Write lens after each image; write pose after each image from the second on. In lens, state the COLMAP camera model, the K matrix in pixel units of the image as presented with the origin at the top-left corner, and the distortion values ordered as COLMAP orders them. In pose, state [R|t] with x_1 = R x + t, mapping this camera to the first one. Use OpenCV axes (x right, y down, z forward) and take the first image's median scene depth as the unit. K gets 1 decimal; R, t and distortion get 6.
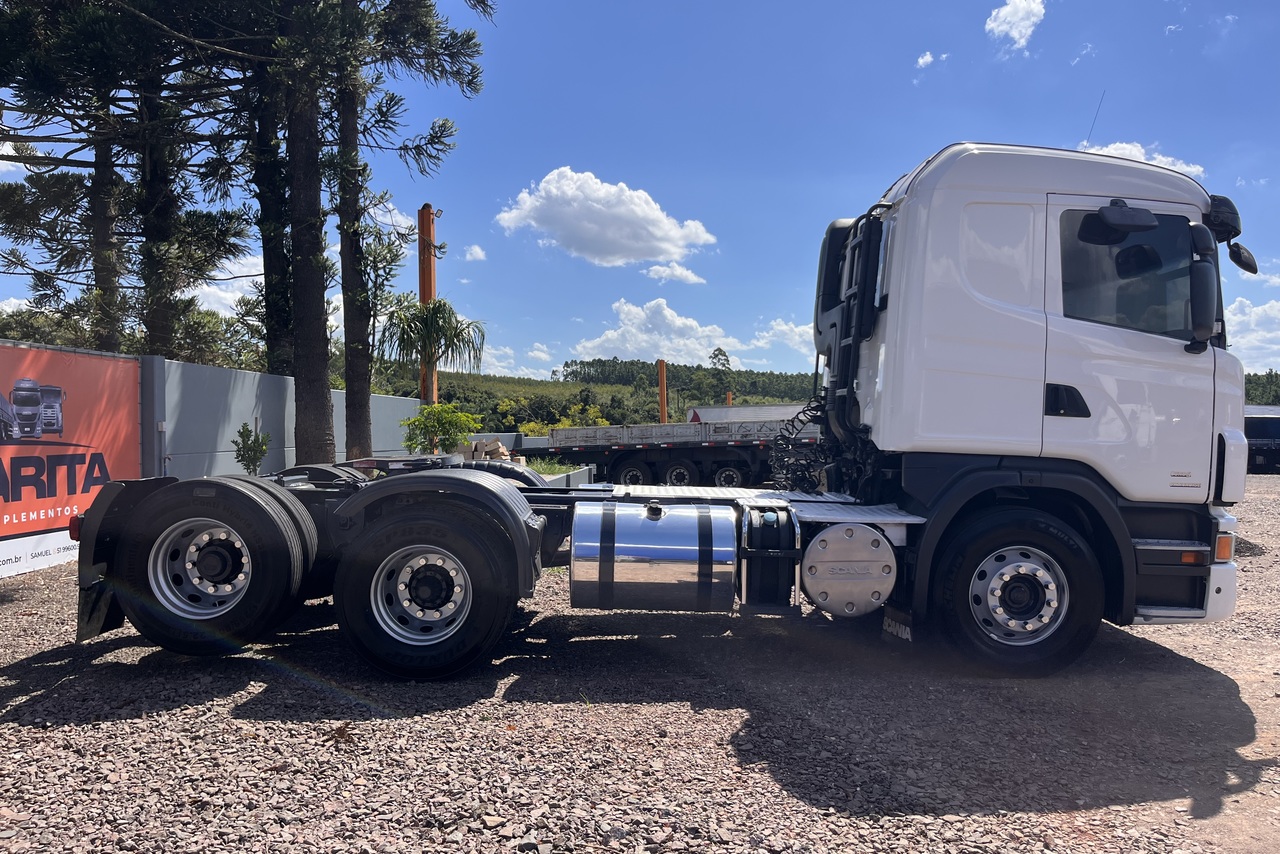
lens RADIAL K [[965.3, 0, 634.0], [0, 965.3, 424.8], [0, 0, 1]] dist [0.046164, -0.063184]
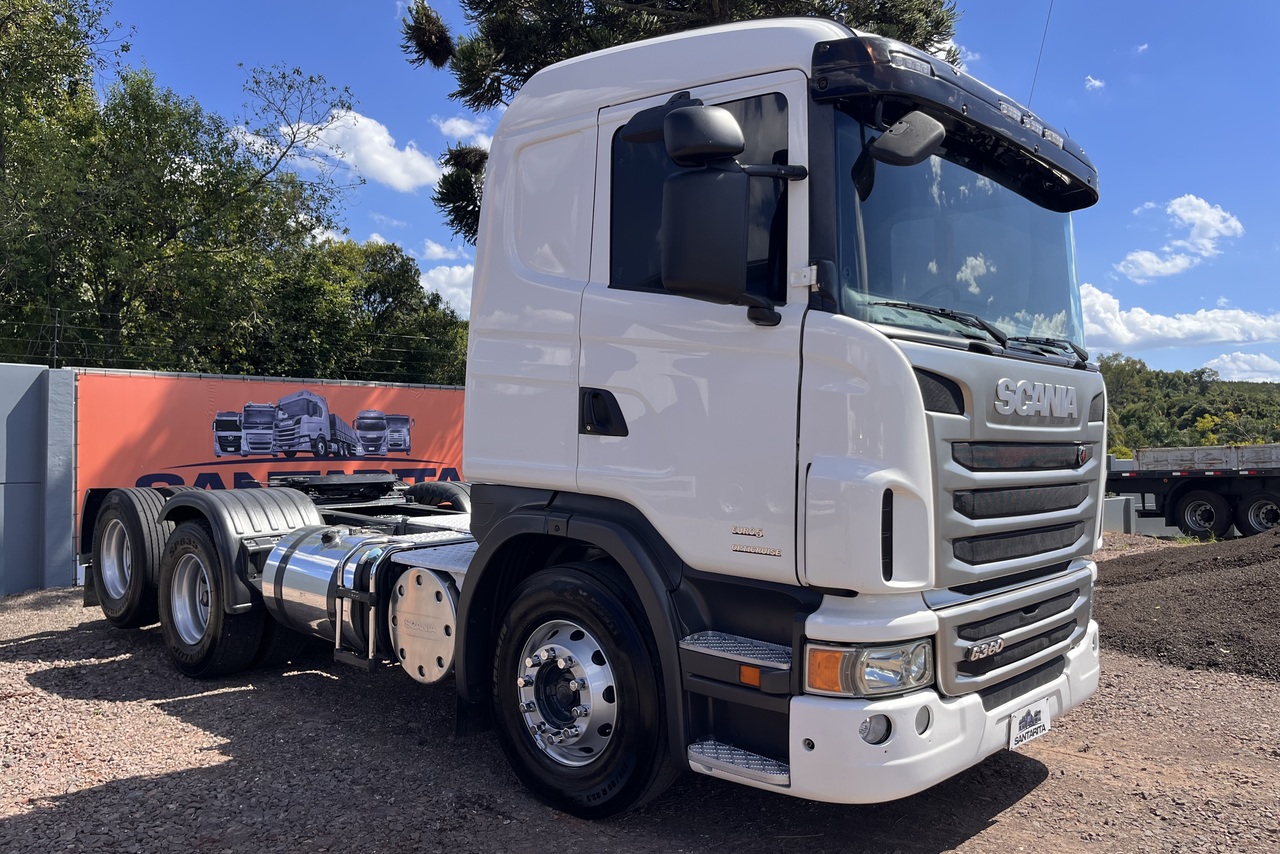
lens RADIAL K [[965.3, 0, 640.5], [0, 965.3, 427.3], [0, 0, 1]] dist [0.046164, -0.063184]
pose [[0.733250, -0.011938, -0.679854, 0.508665], [-0.000096, 0.999844, -0.017661, -0.001279], [0.679959, 0.013015, 0.733135, 0.292163]]
